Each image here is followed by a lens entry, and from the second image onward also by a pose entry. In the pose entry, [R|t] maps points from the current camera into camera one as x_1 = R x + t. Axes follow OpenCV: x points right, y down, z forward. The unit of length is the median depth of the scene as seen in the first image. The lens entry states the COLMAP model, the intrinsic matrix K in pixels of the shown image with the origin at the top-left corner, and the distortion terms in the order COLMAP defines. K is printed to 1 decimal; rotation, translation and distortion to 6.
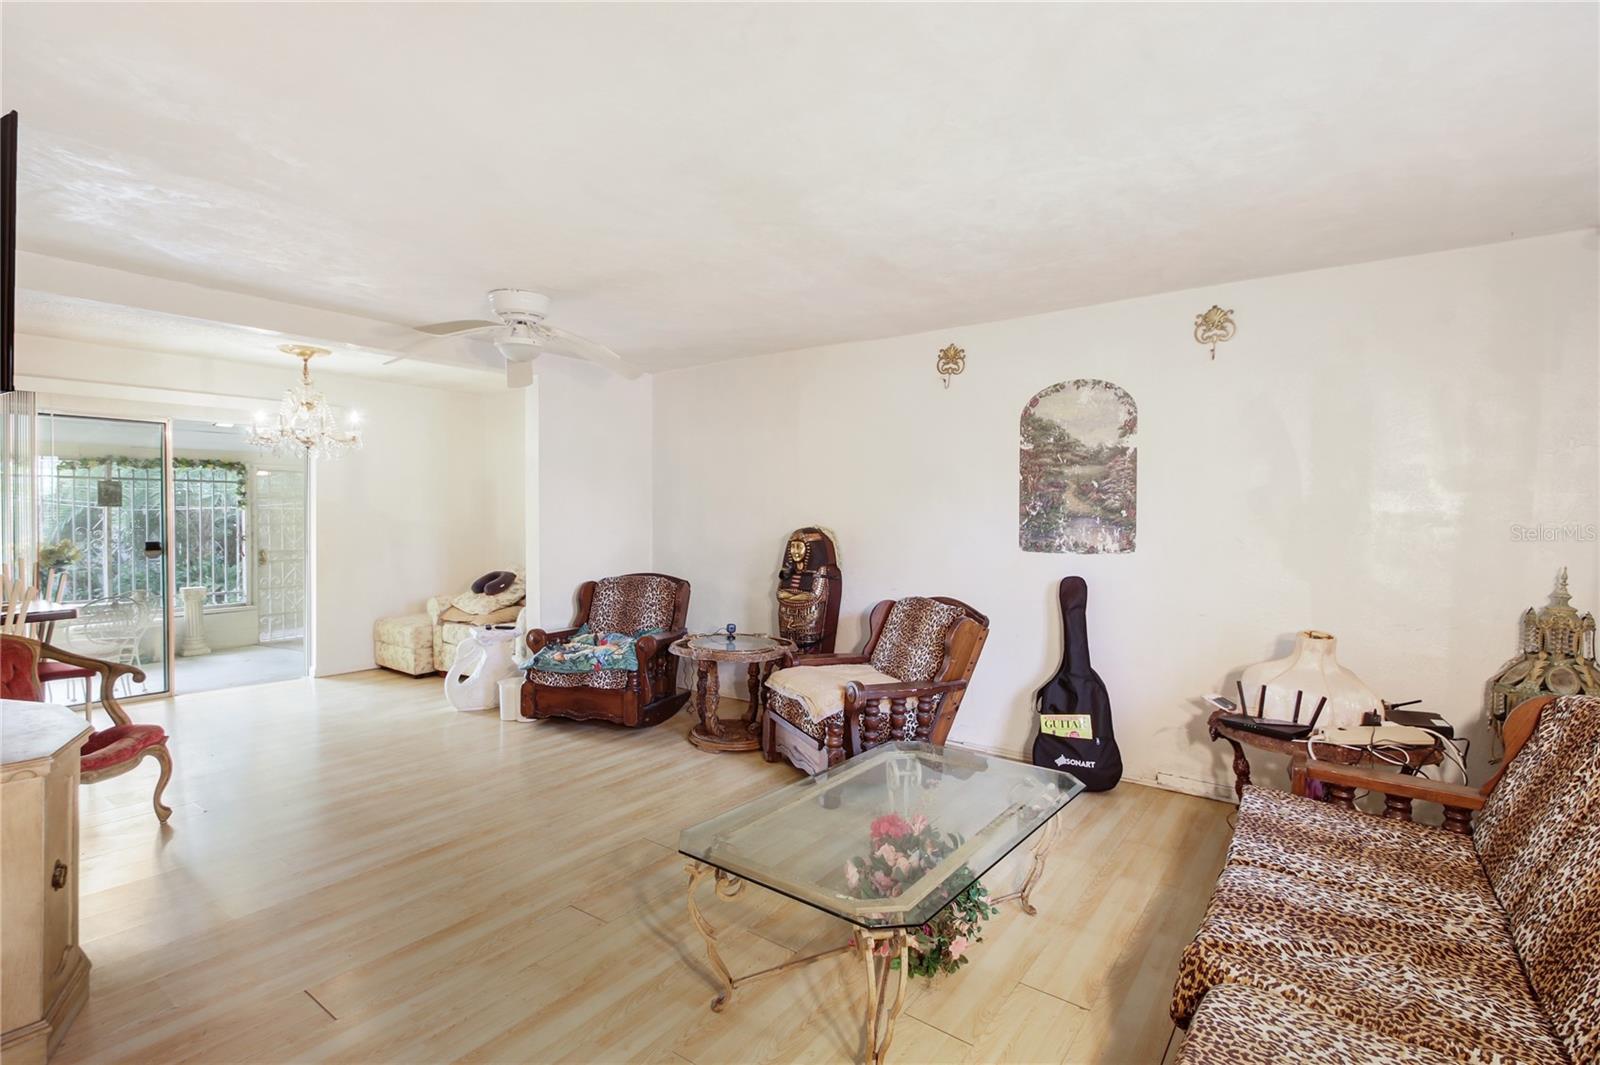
lens RADIAL K [[756.4, 0, 811.3], [0, 756.4, 526.8], [0, 0, 1]] dist [0.016028, -0.012631]
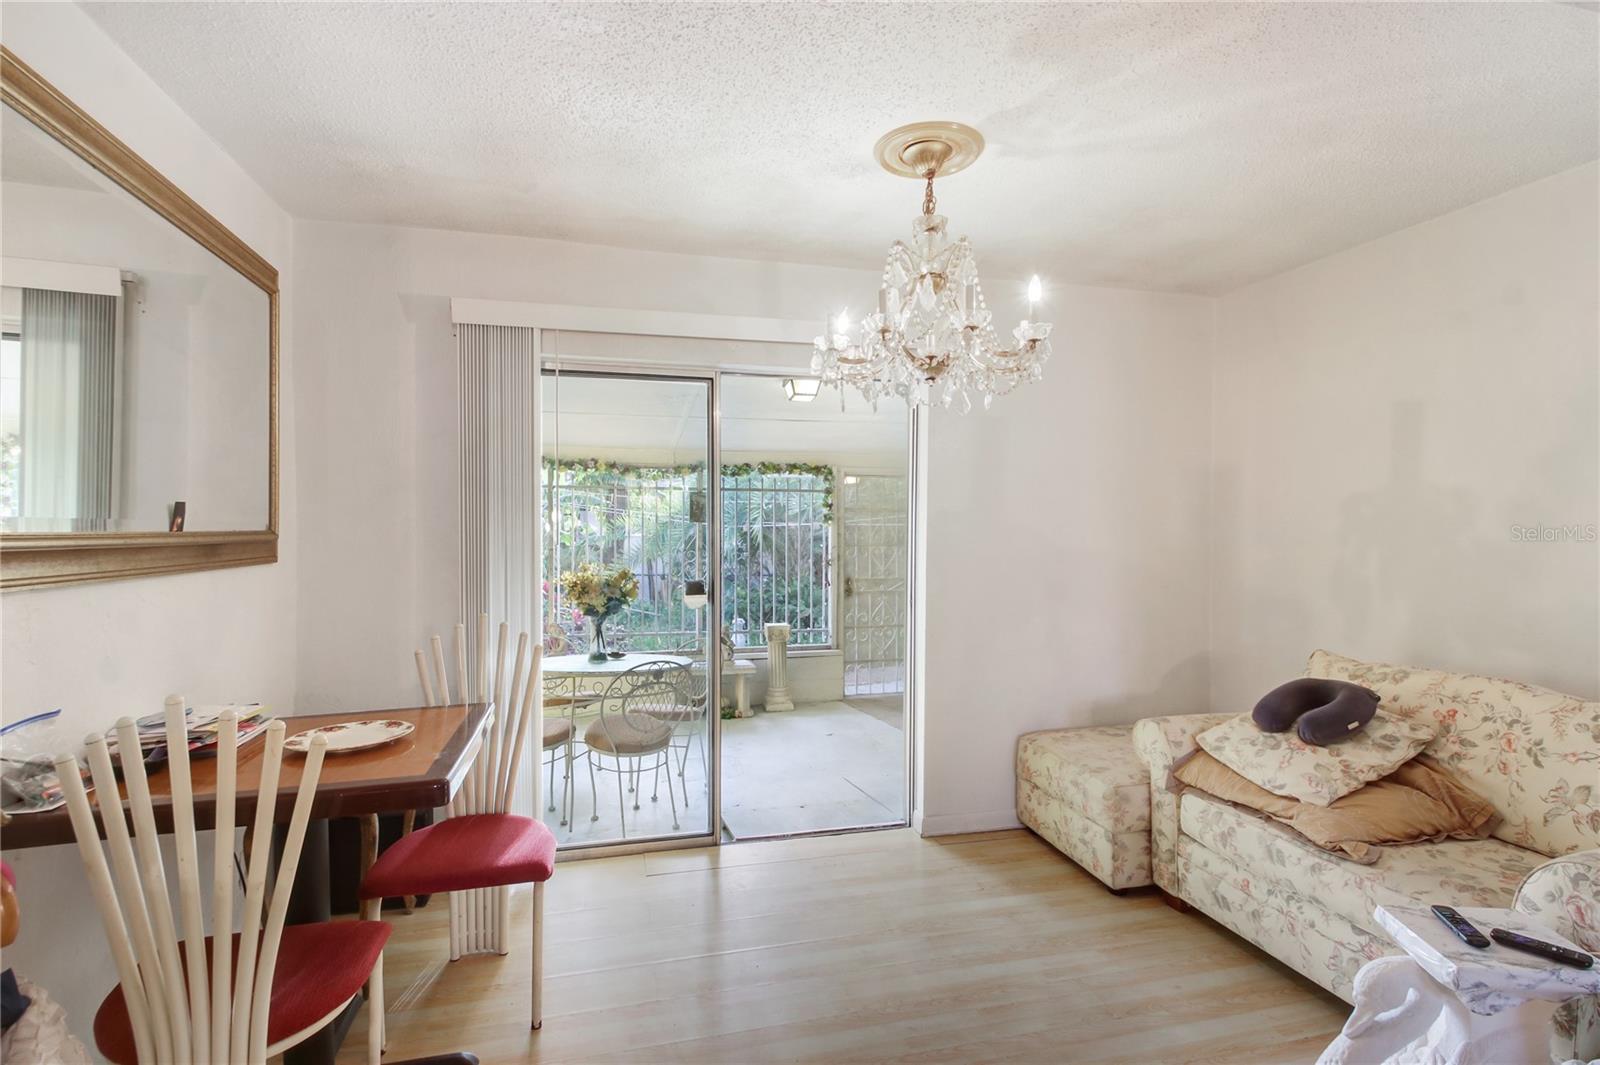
lens RADIAL K [[756.4, 0, 802.0], [0, 756.4, 531.0], [0, 0, 1]] dist [0.016028, -0.012631]
pose [[0.770000, 0.002904, -0.638037, -0.312877], [-0.012965, 0.999854, -0.011097, -0.009846], [0.637912, 0.016817, 0.769925, 0.439146]]
